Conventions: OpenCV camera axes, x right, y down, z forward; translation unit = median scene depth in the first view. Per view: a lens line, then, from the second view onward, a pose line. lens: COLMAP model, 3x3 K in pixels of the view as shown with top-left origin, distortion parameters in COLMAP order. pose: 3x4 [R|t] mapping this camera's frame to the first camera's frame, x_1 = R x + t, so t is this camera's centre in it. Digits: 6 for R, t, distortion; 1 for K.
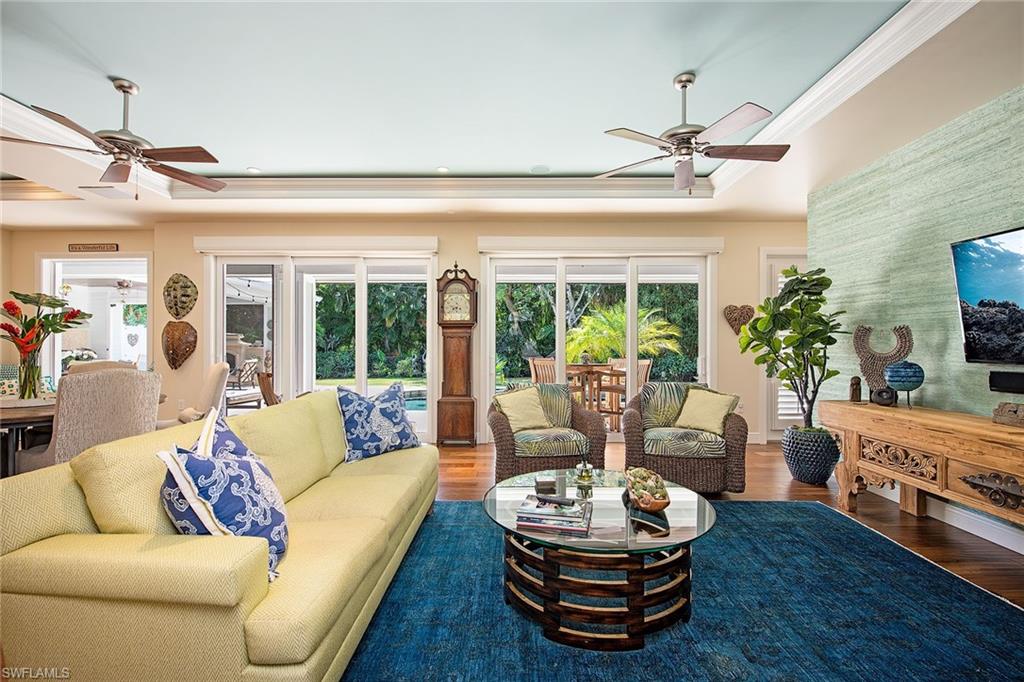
lens RADIAL K [[463.8, 0, 512.0], [0, 463.8, 341.0], [0, 0, 1]] dist [0.001109, 0.000168]
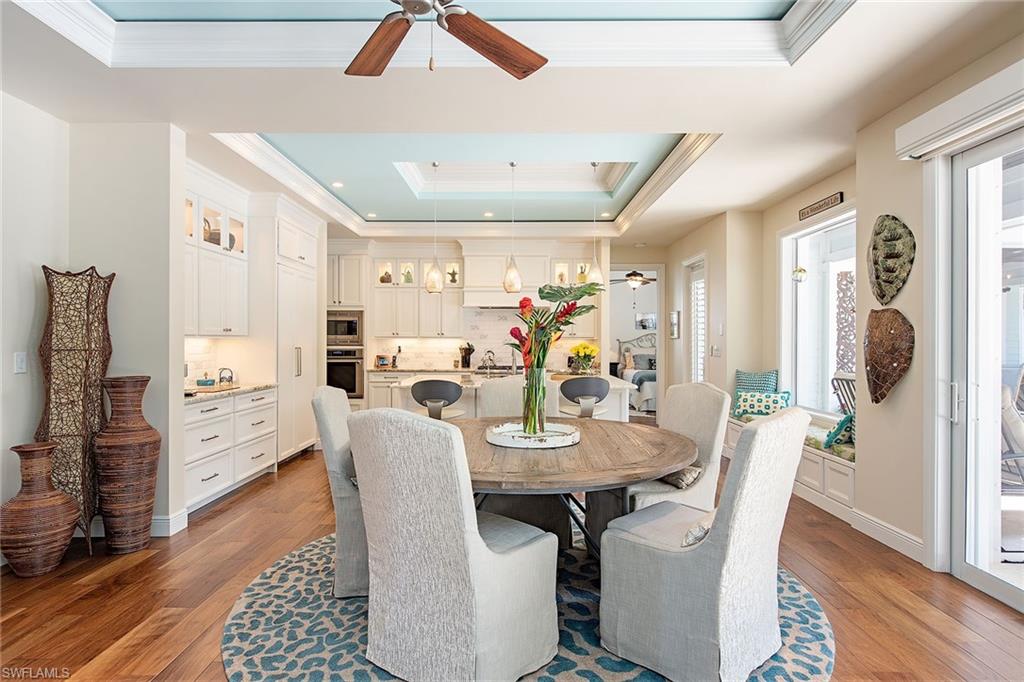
lens RADIAL K [[546.1, 0, 512.0], [0, 546.1, 341.0], [0, 0, 1]] dist [-0.000889, -0.000153]
pose [[0.008054, -0.002370, -0.999965, -0.125631], [0.001400, 0.999996, -0.002359, -0.006664], [0.999967, -0.001381, 0.008057, 0.587165]]
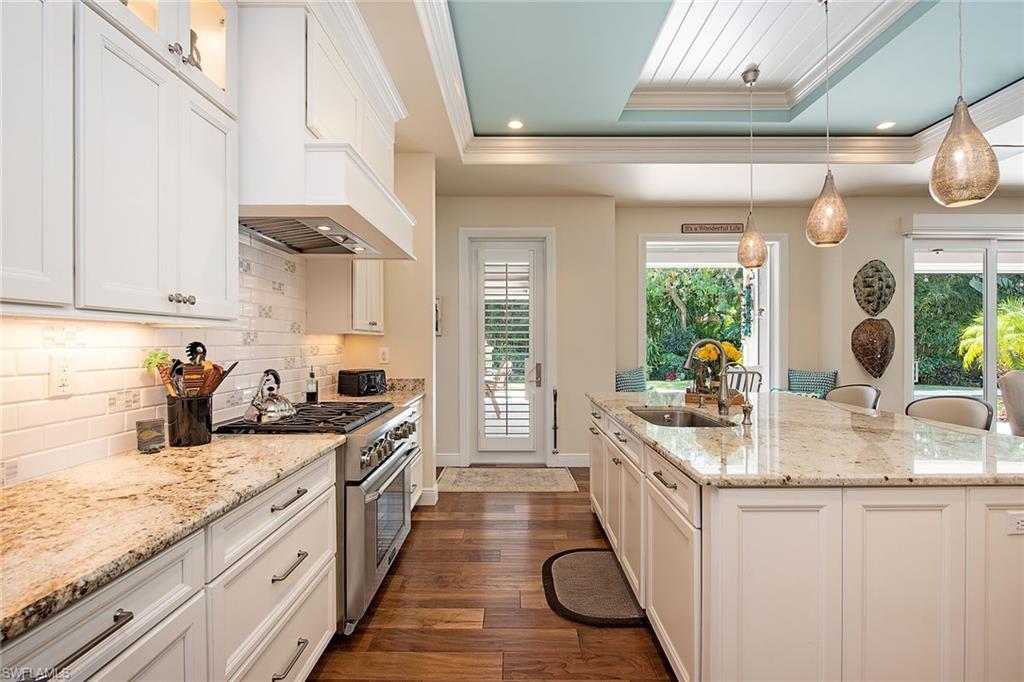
lens RADIAL K [[485.8, 0, 512.0], [0, 485.8, 341.0], [0, 0, 1]] dist [-0.028686, -0.000126]
pose [[0.999984, -0.003745, 0.004289, -1.357982], [0.003739, 0.999992, 0.001539, -0.006719], [-0.004294, -0.001523, 0.999990, 0.167341]]
